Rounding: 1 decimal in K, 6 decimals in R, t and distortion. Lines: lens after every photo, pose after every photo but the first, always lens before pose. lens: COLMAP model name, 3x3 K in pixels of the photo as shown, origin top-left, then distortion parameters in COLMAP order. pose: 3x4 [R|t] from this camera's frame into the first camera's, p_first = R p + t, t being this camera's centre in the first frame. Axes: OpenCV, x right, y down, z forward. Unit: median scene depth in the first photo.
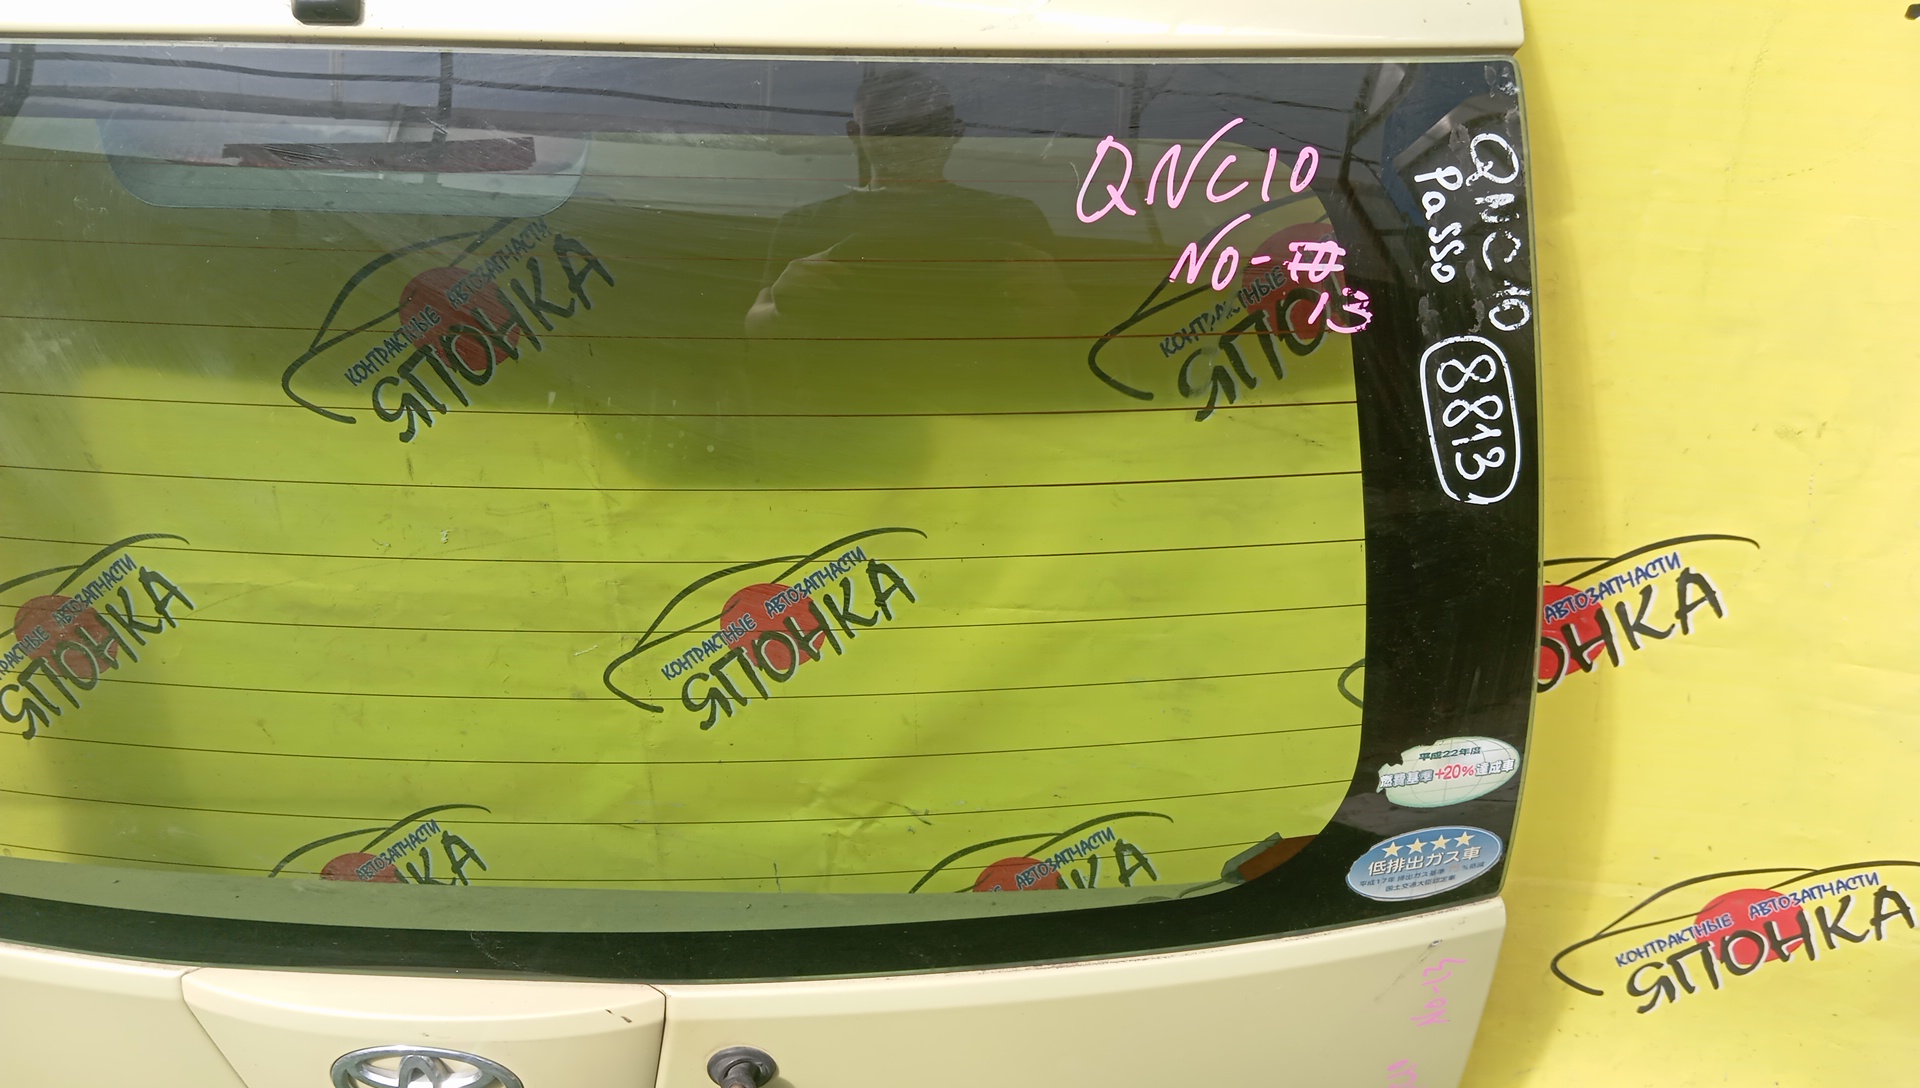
lens RADIAL K [[1570.0, 0, 968.5], [0, 1570.0, 548.1], [0, 0, 1]] dist [0.076237, -0.162670]
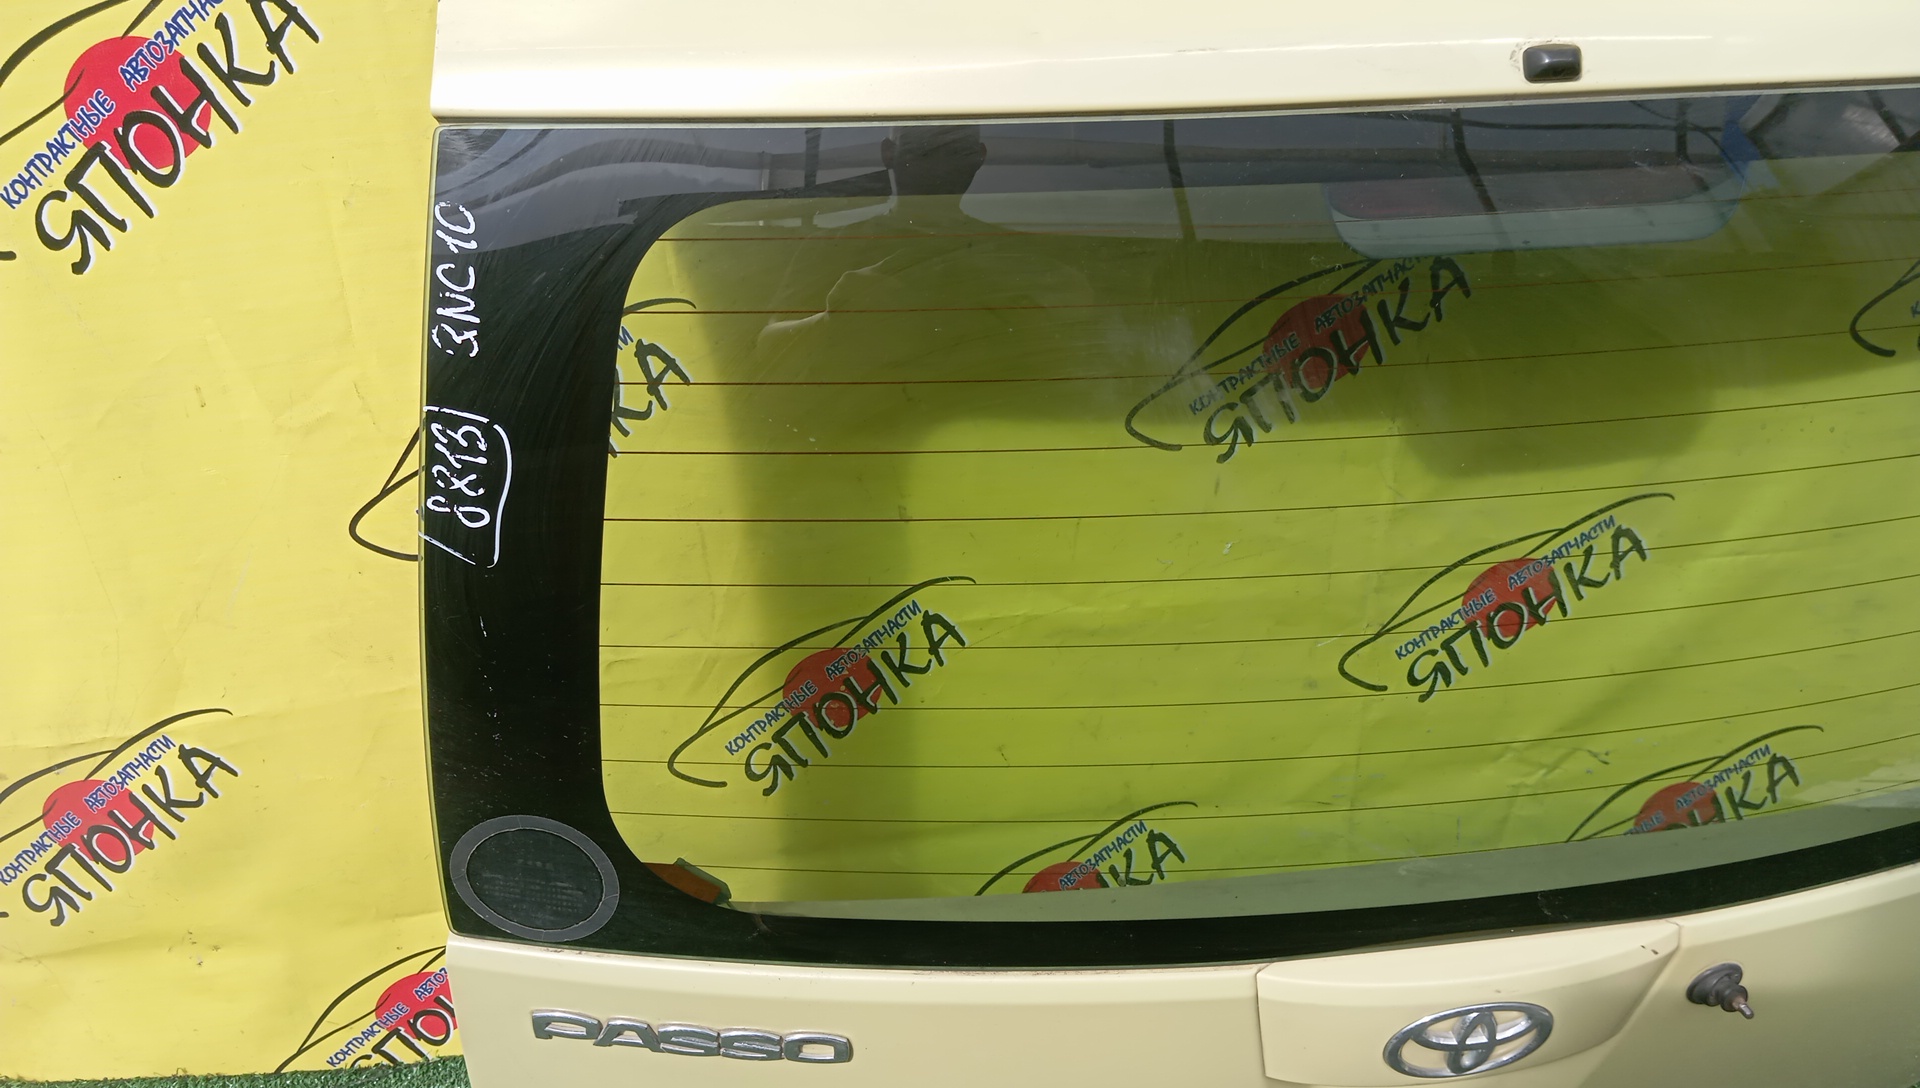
lens RADIAL K [[1570.0, 0, 954.7], [0, 1570.0, 544.0], [0, 0, 1]] dist [0.076237, -0.162670]
pose [[0.982757, -0.109883, 0.148708, -0.703047], [0.108762, 0.993944, 0.015675, -0.049468], [-0.149530, 0.000769, 0.988757, -0.024569]]
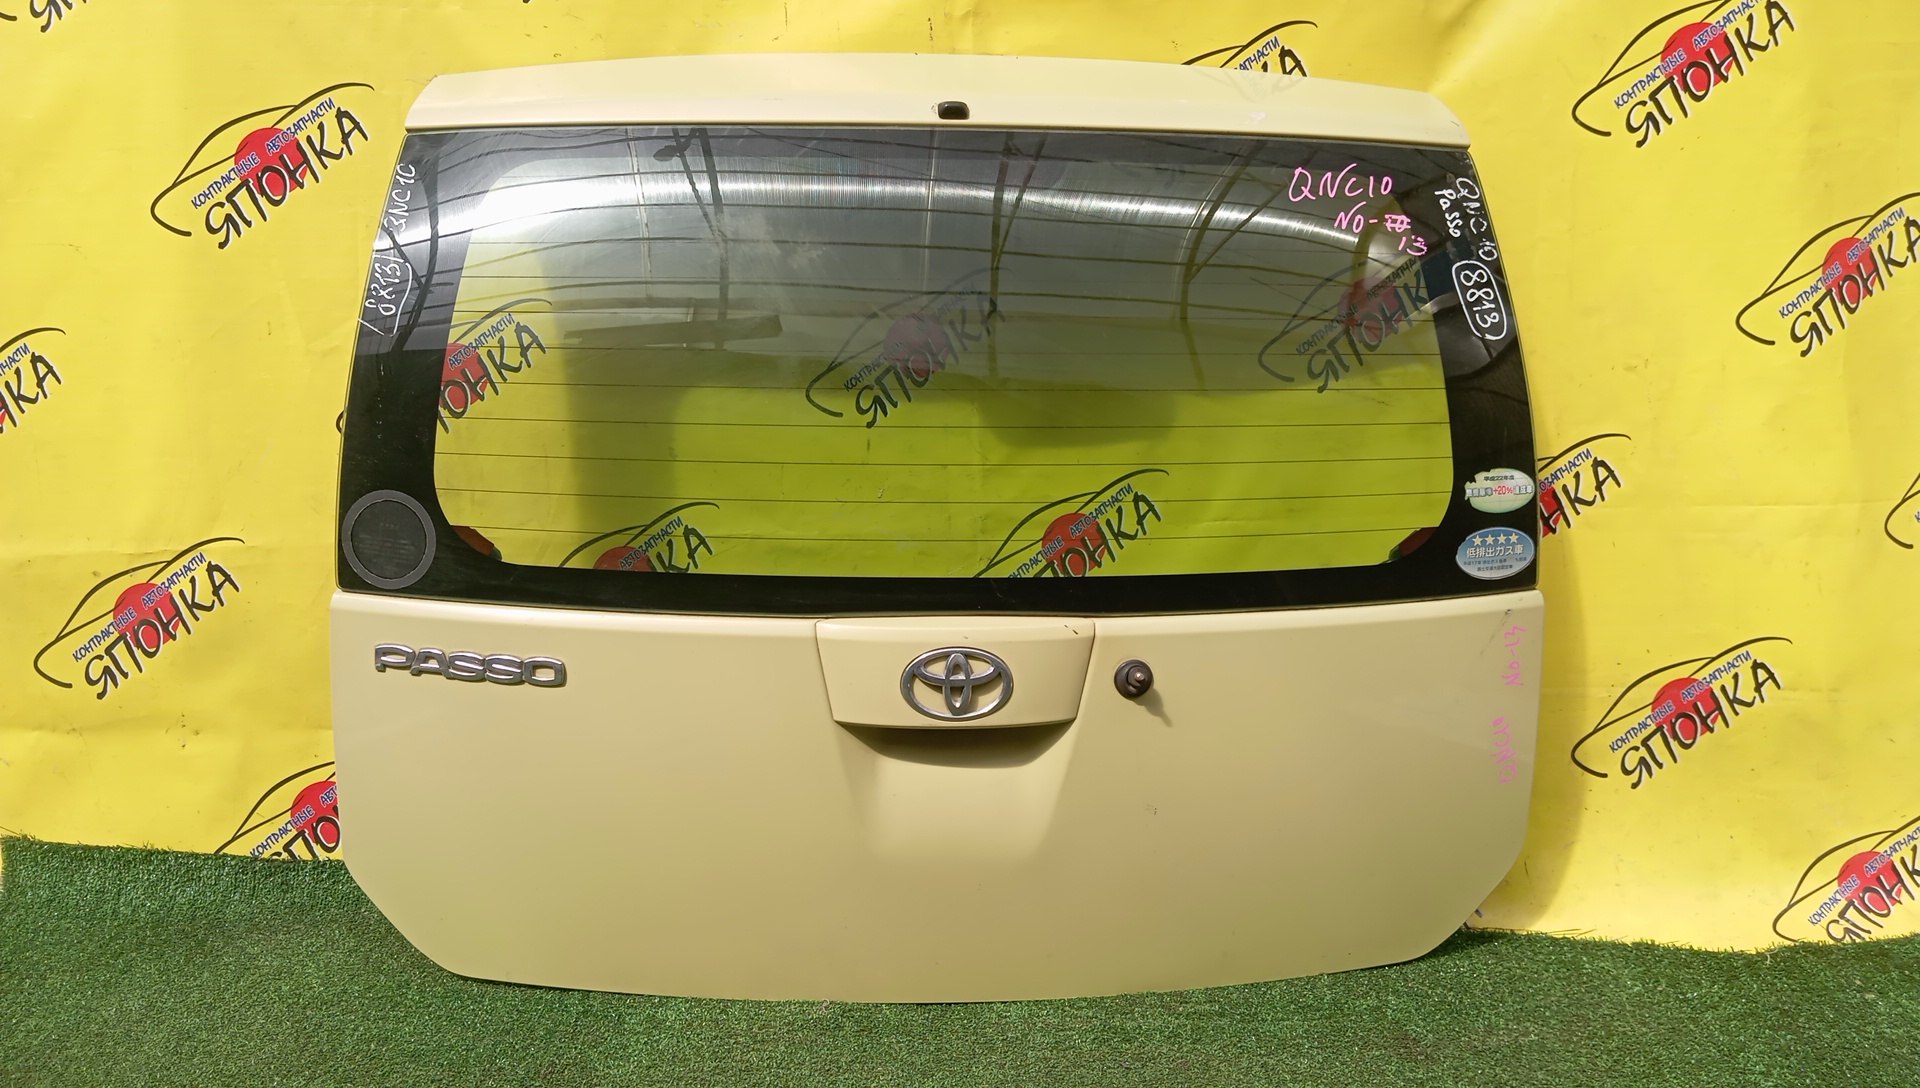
lens RADIAL K [[1570.0, 0, 963.0], [0, 1570.0, 551.7], [0, 0, 1]] dist [0.076237, -0.162670]
pose [[0.994896, -0.020887, 0.098719, -0.430203], [0.061397, 0.901701, -0.427980, 0.805948], [-0.080076, 0.431856, 0.898381, -0.503204]]
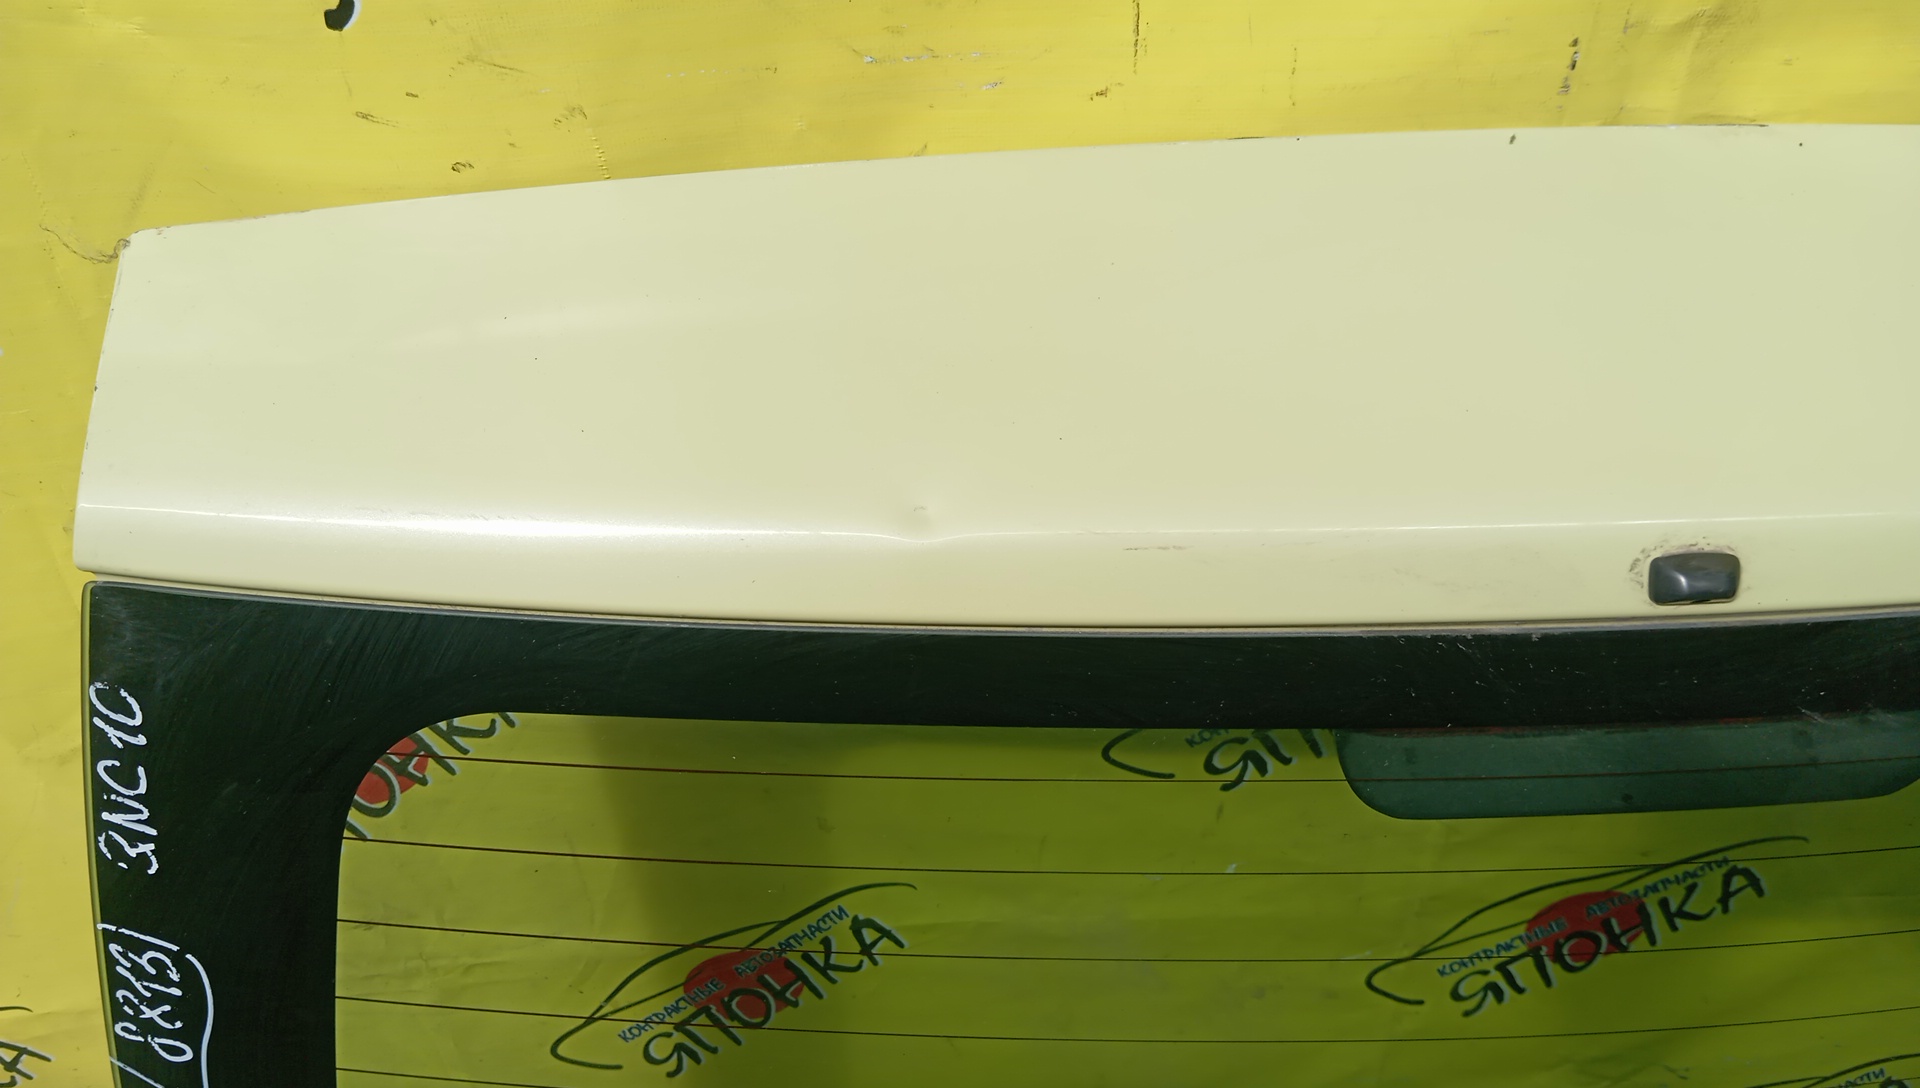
lens RADIAL K [[1570.0, 0, 952.7], [0, 1570.0, 533.9], [0, 0, 1]] dist [0.076237, -0.162670]
pose [[0.995258, -0.071143, 0.066332, -0.551386], [0.059974, 0.985720, 0.157349, -0.346423], [-0.076579, -0.152625, 0.985313, 0.205302]]
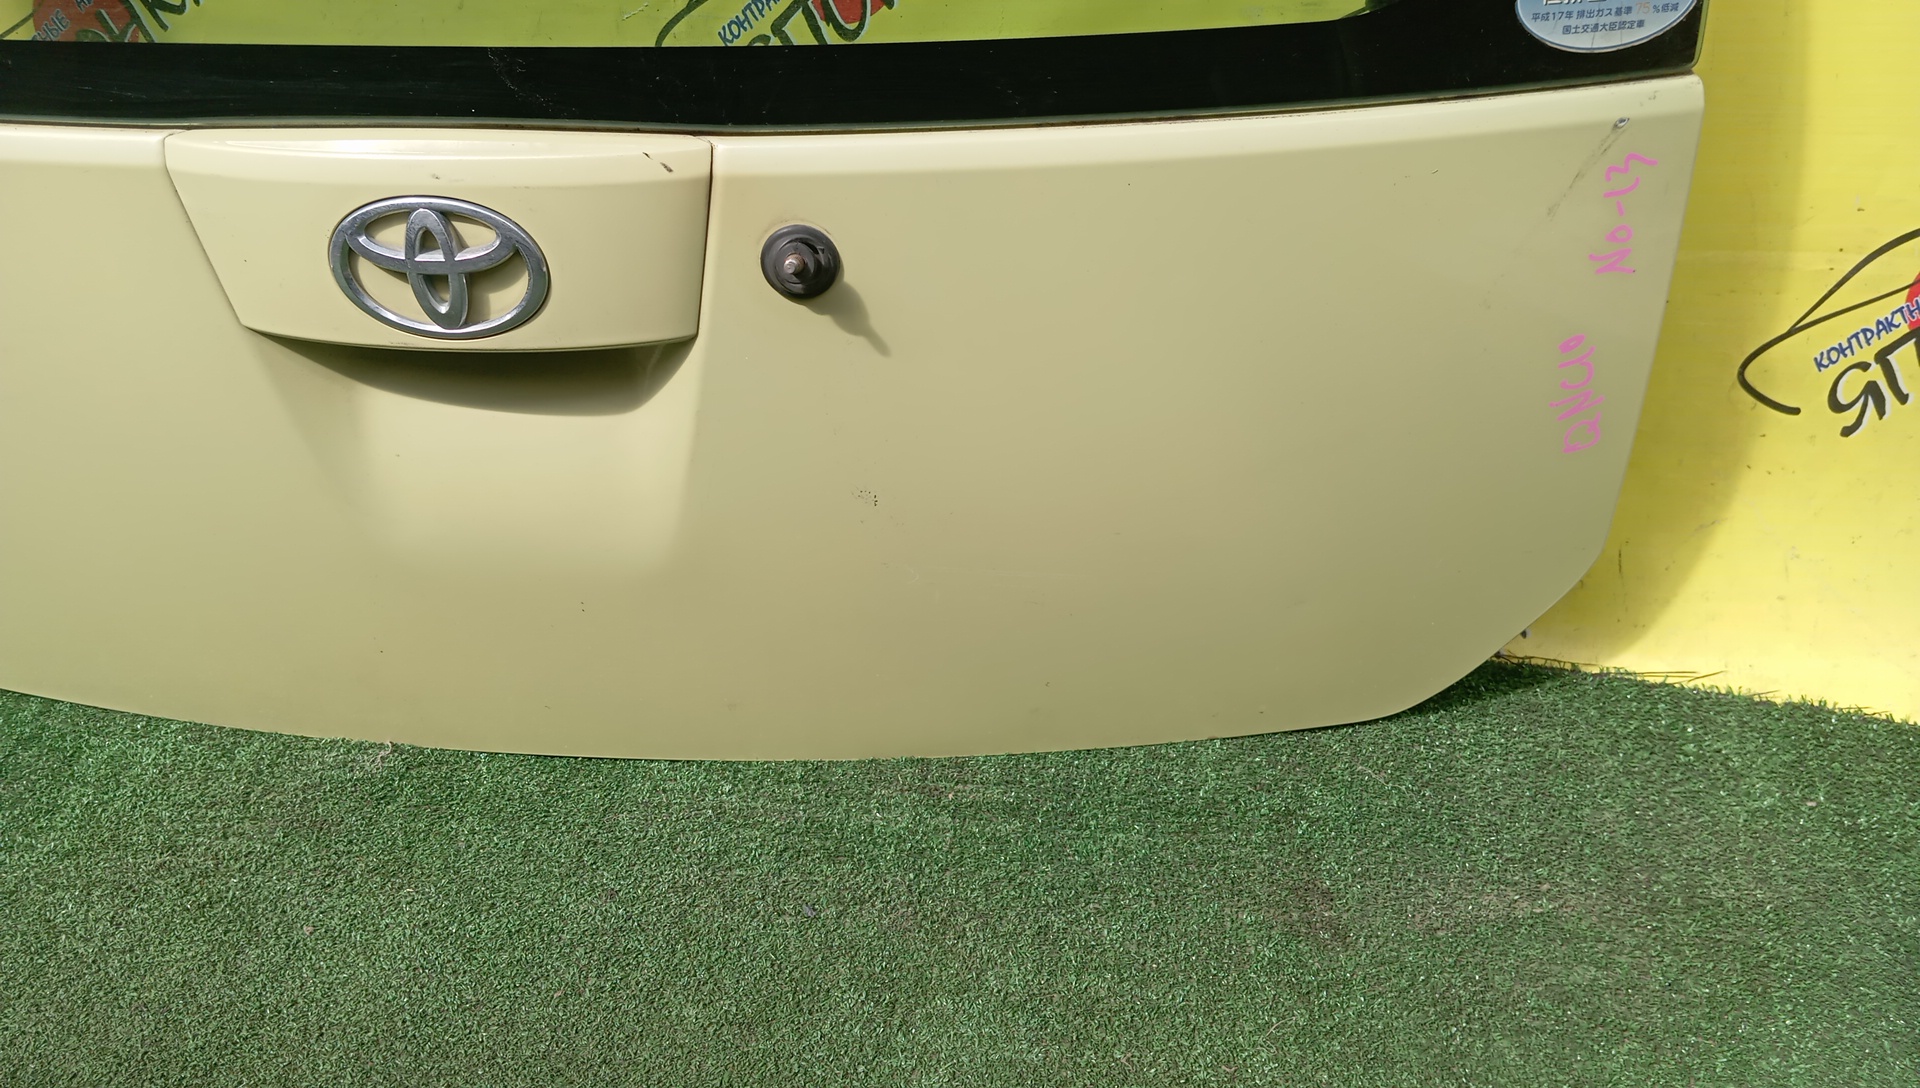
lens RADIAL K [[1570.0, 0, 967.0], [0, 1570.0, 549.9], [0, 0, 1]] dist [0.076237, -0.162670]
pose [[0.998708, -0.001686, -0.050787, -0.008606], [-0.002235, 0.997025, -0.077043, 0.480509], [0.050766, 0.077057, 0.995733, 0.143529]]
